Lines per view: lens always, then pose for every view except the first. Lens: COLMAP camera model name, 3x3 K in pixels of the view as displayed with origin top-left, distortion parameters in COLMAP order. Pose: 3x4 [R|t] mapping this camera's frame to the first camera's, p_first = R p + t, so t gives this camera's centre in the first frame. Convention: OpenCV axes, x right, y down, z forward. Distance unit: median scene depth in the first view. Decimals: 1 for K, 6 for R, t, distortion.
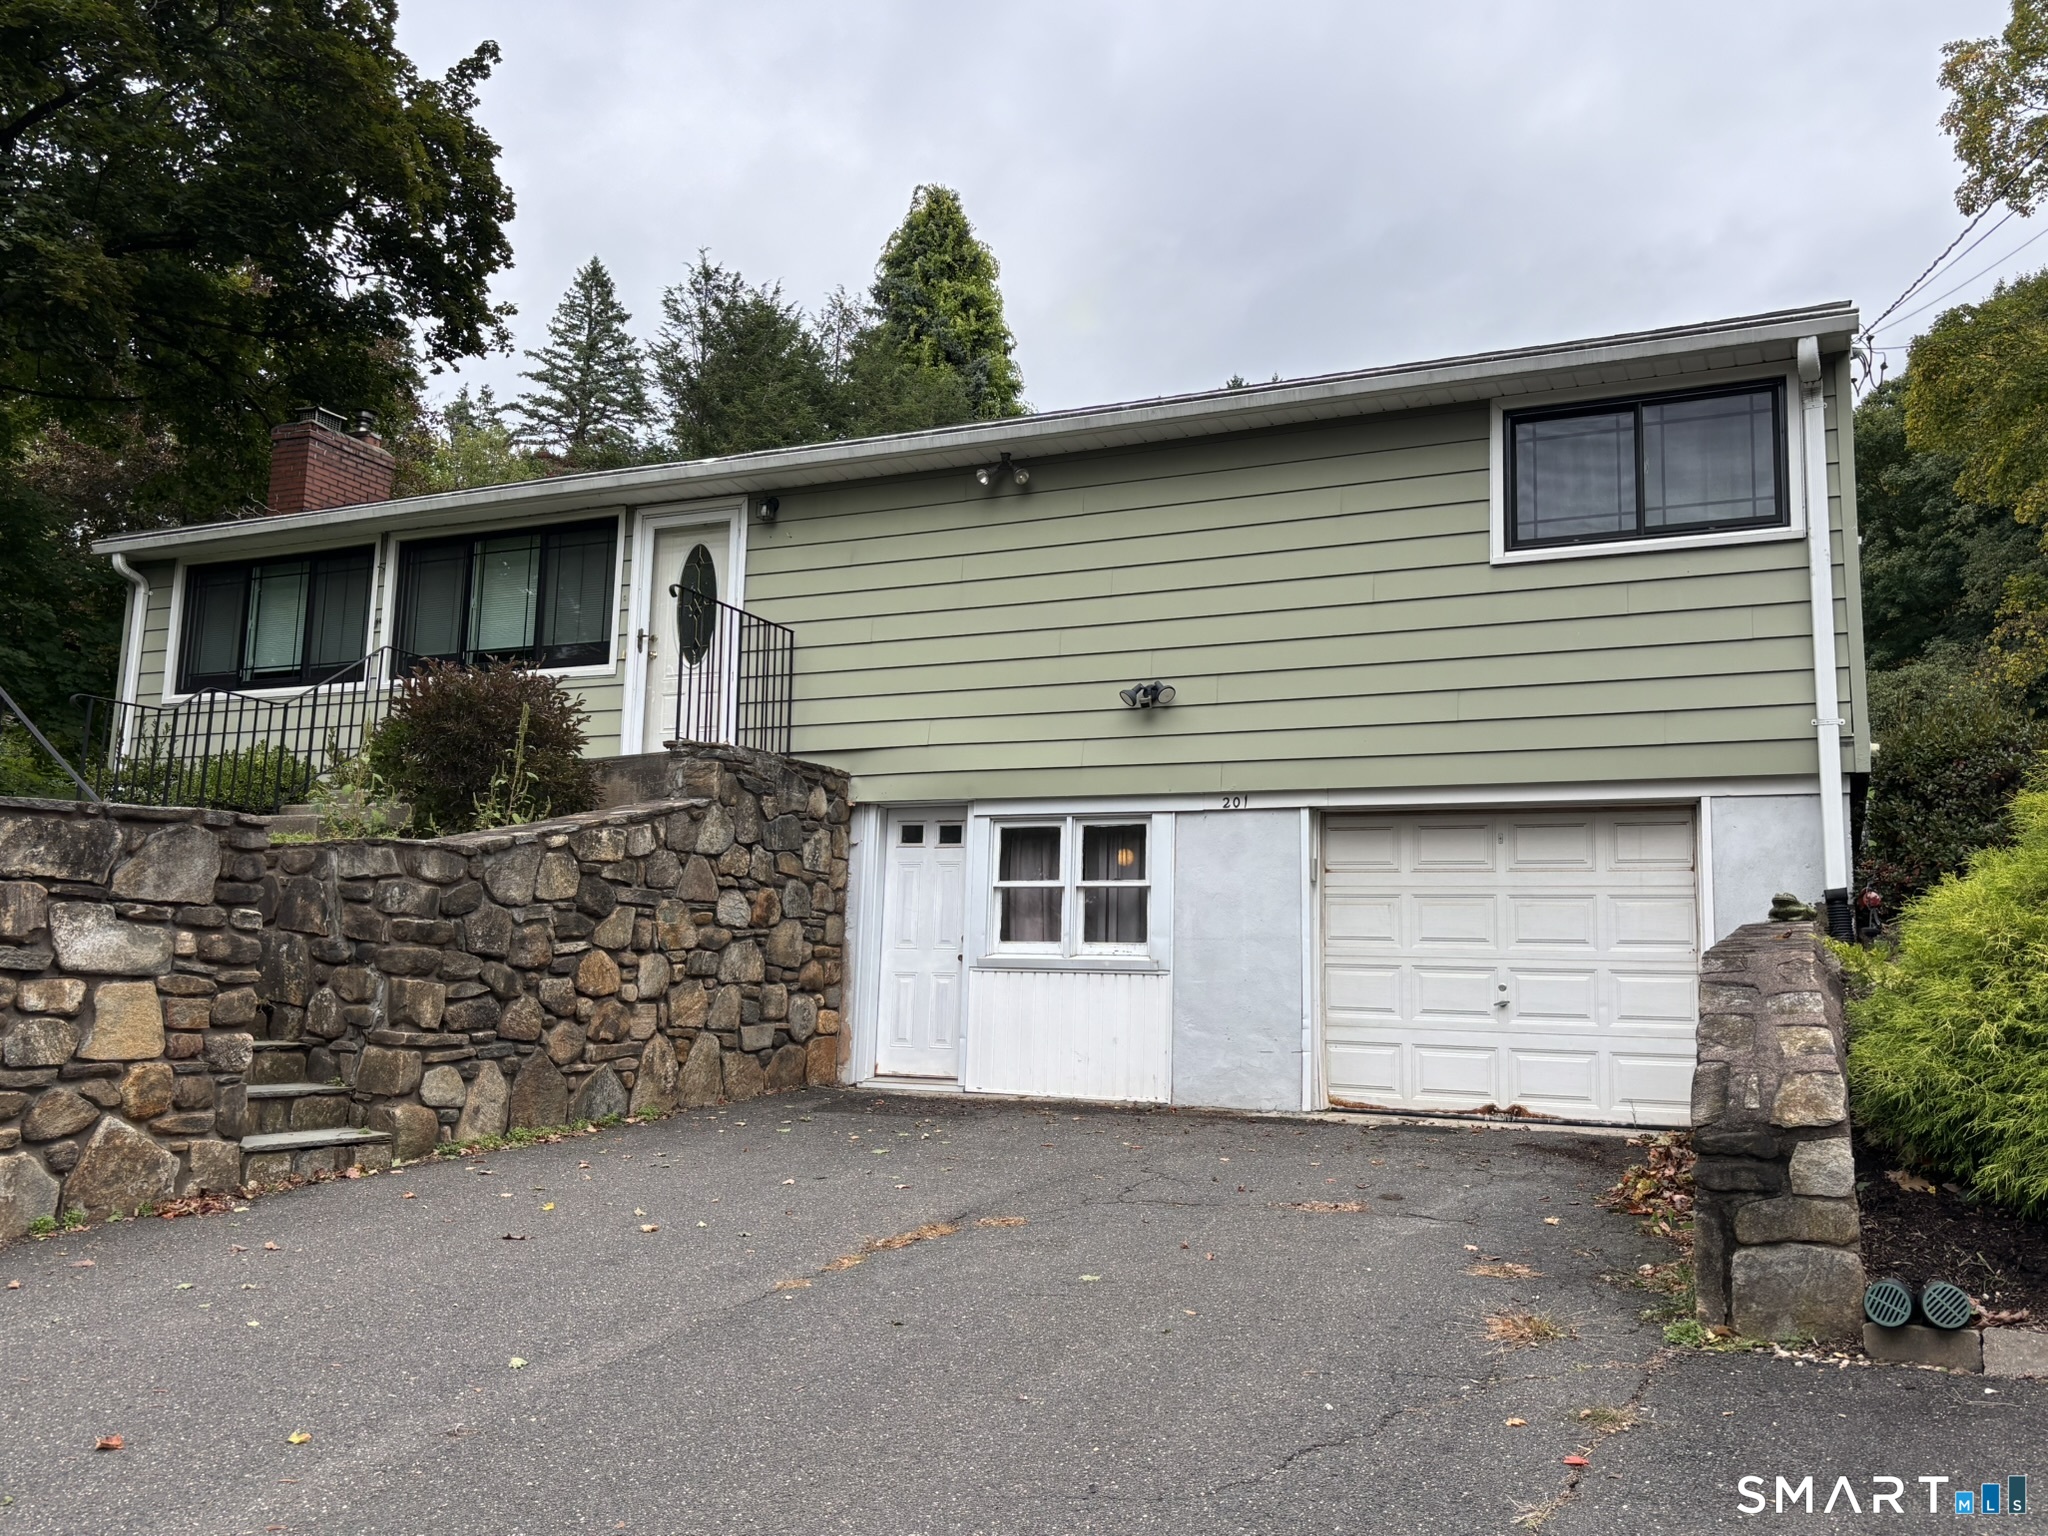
lens RADIAL K [[1661.4, 0, 1024.0], [0, 1661.4, 768.0], [0, 0, 1]] dist [0.094859, 0.000622]
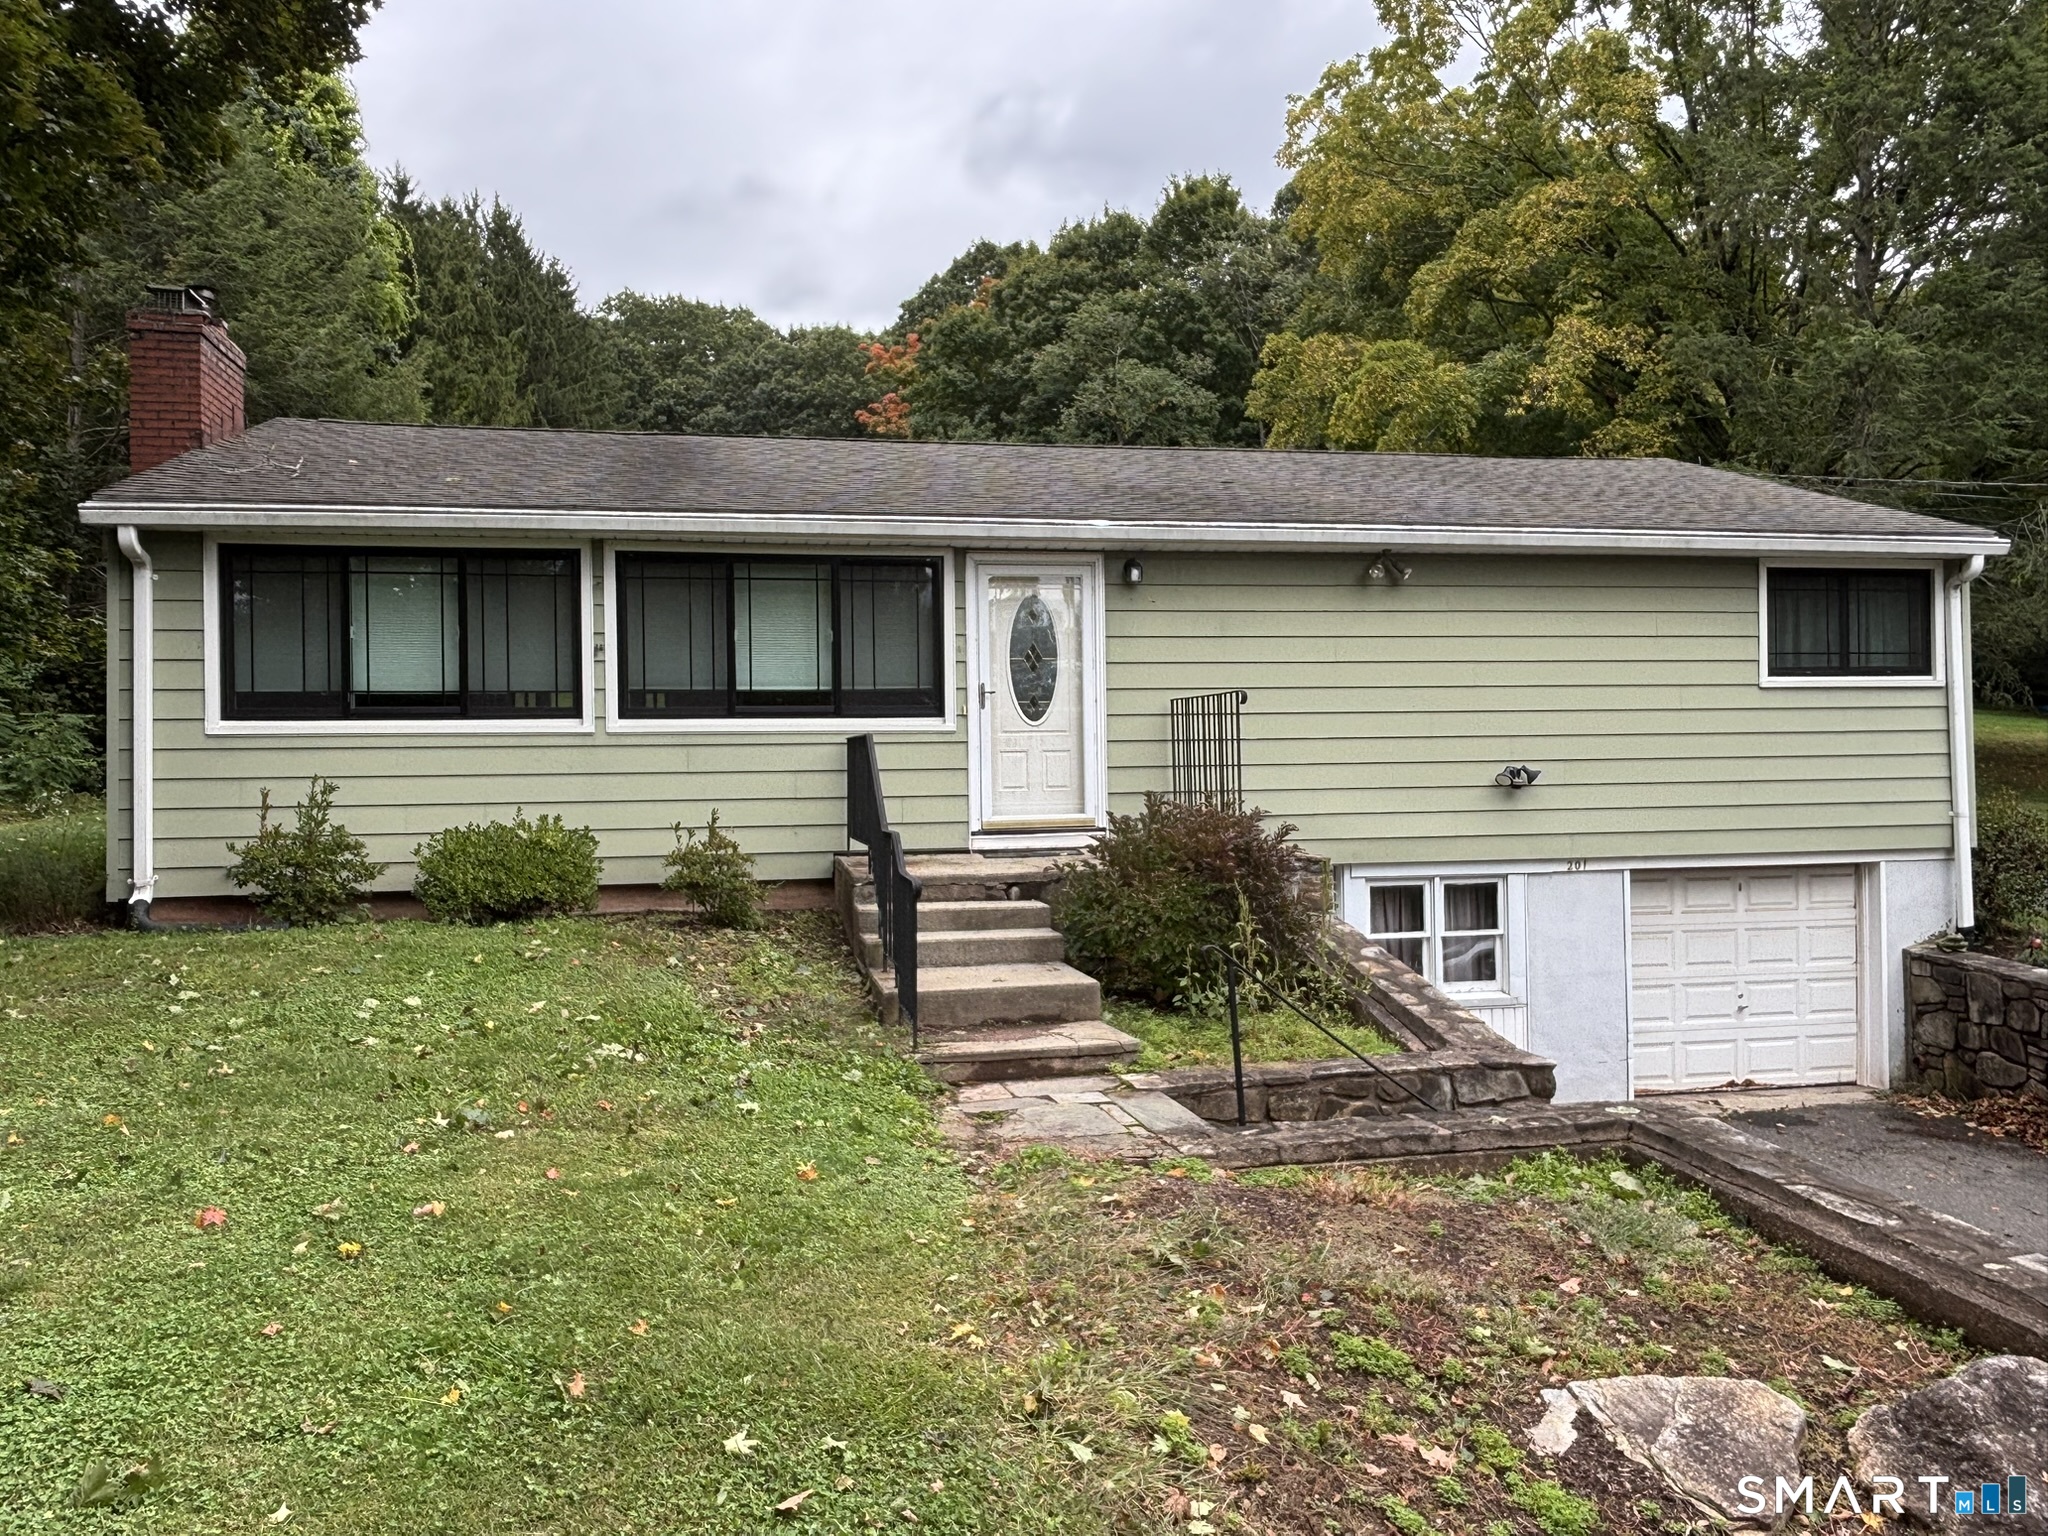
lens RADIAL K [[1485.6, 0, 1024.0], [0, 1485.6, 768.0], [0, 0, 1]] dist [0.038540, -0.001181]
pose [[0.809945, -0.039073, 0.585203, -0.799647], [-0.046049, 0.990462, 0.129866, -0.165591], [-0.584695, -0.132133, 0.800420, 0.341907]]
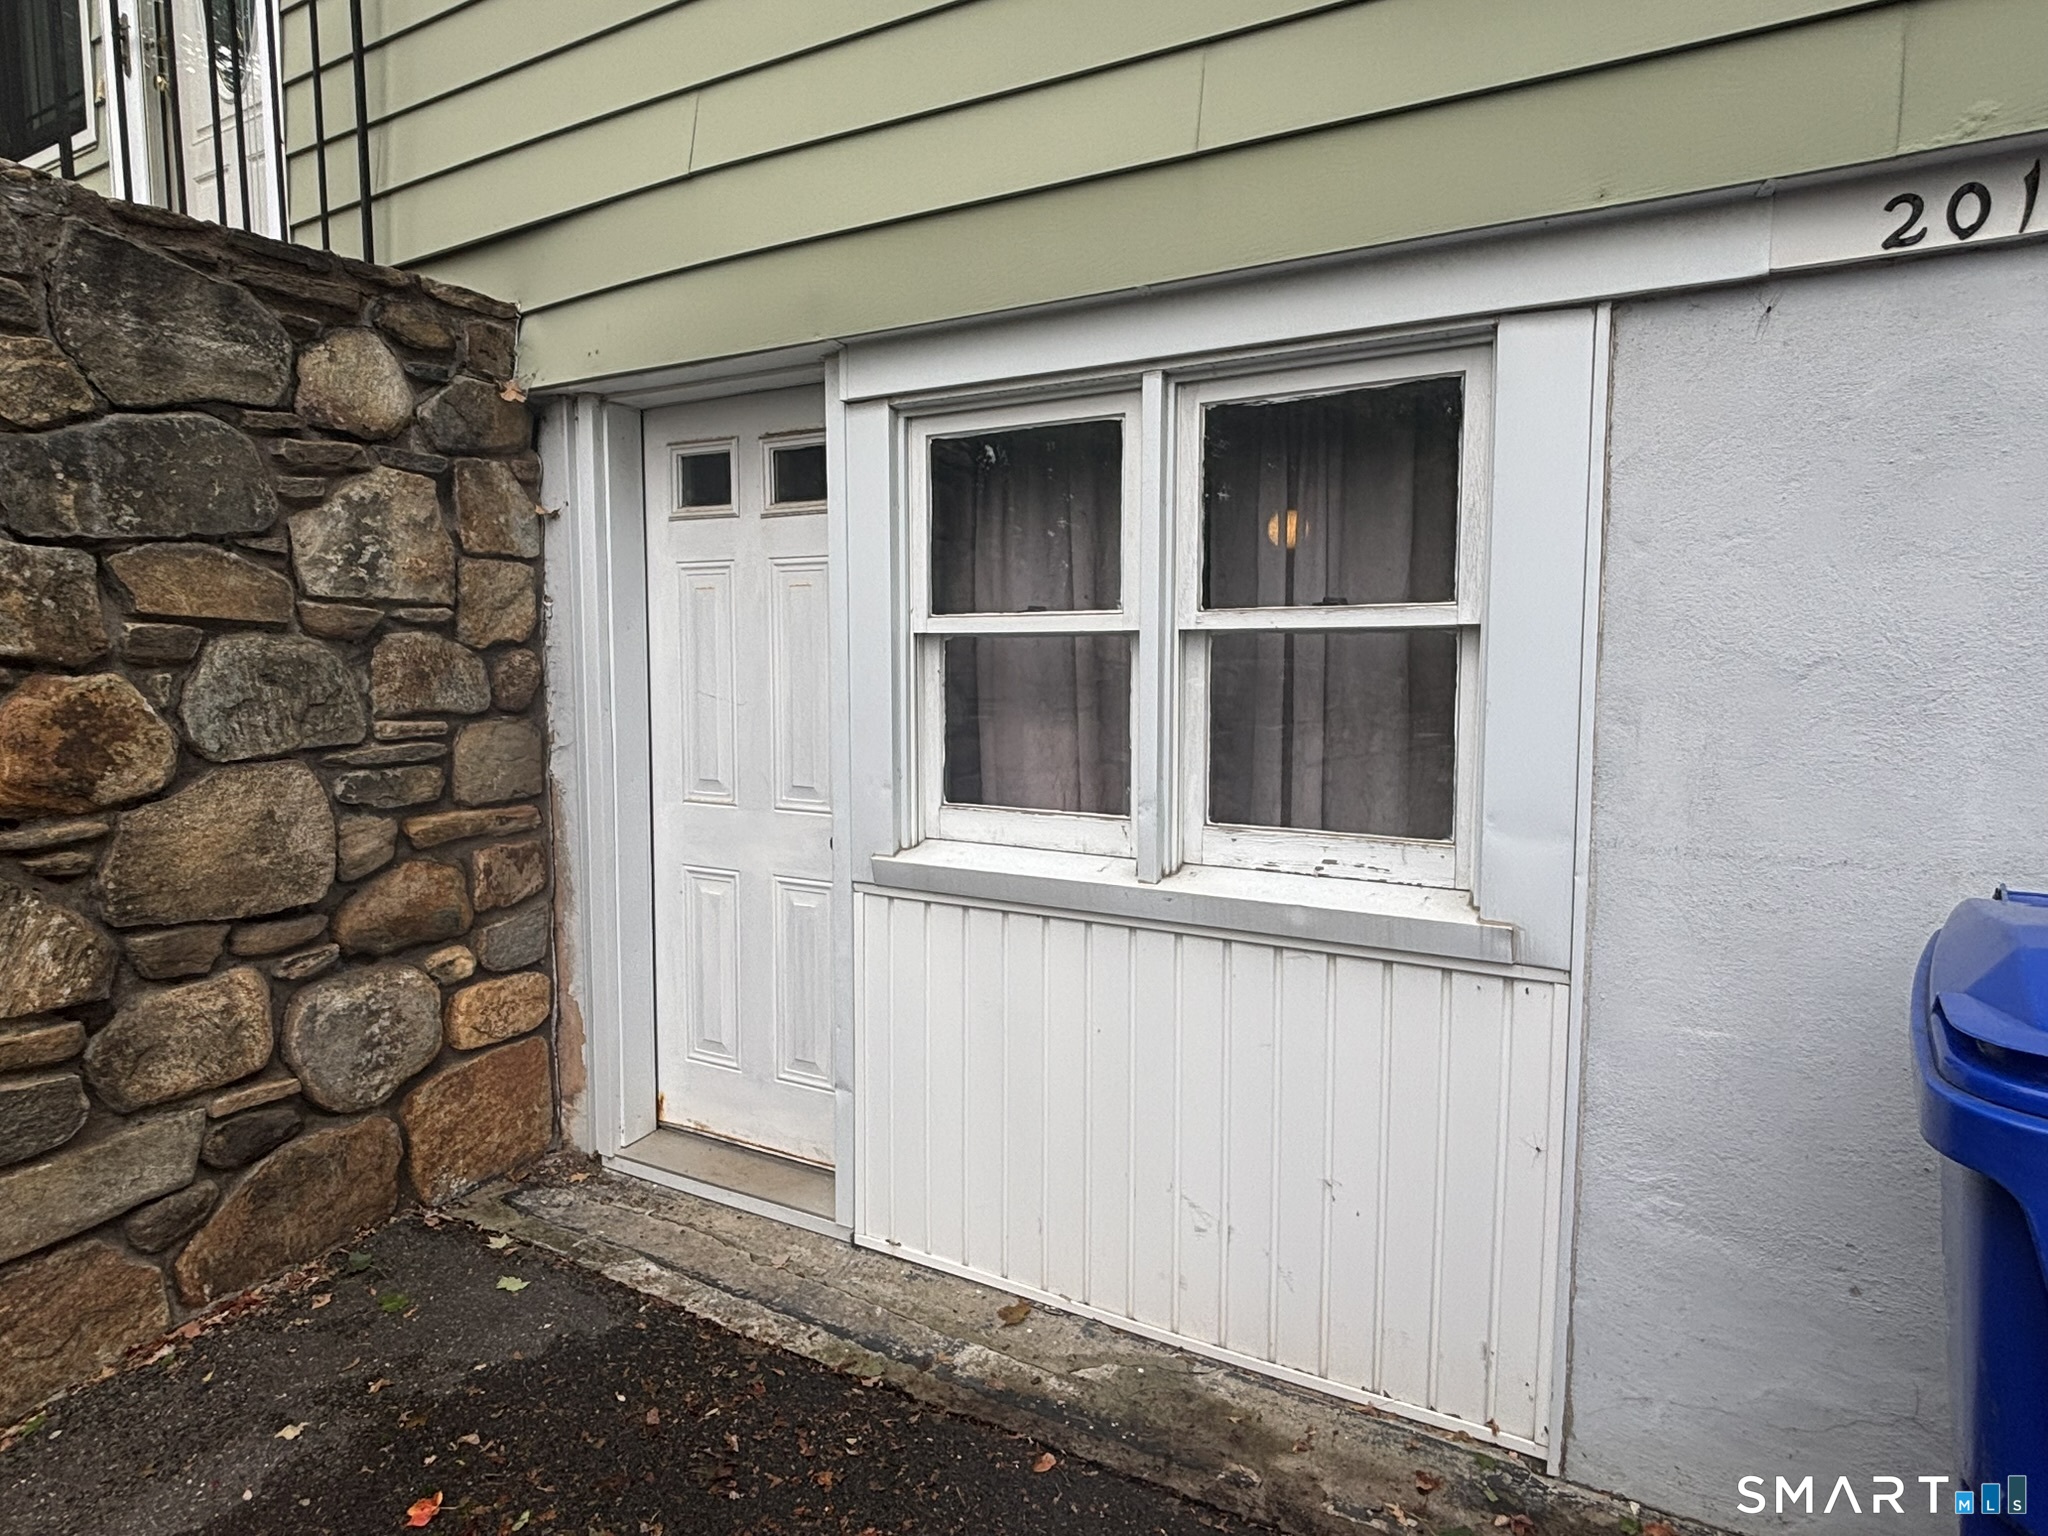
lens RADIAL K [[1221.6, 0, 1014.2], [0, 1221.6, 757.5], [0, 0, 1]] dist [0.018784, -0.000987]
pose [[0.994068, -0.019223, -0.107052, 0.024744], [0.042569, 0.974503, 0.220300, 0.044612], [0.100088, -0.223550, 0.969540, 0.777862]]
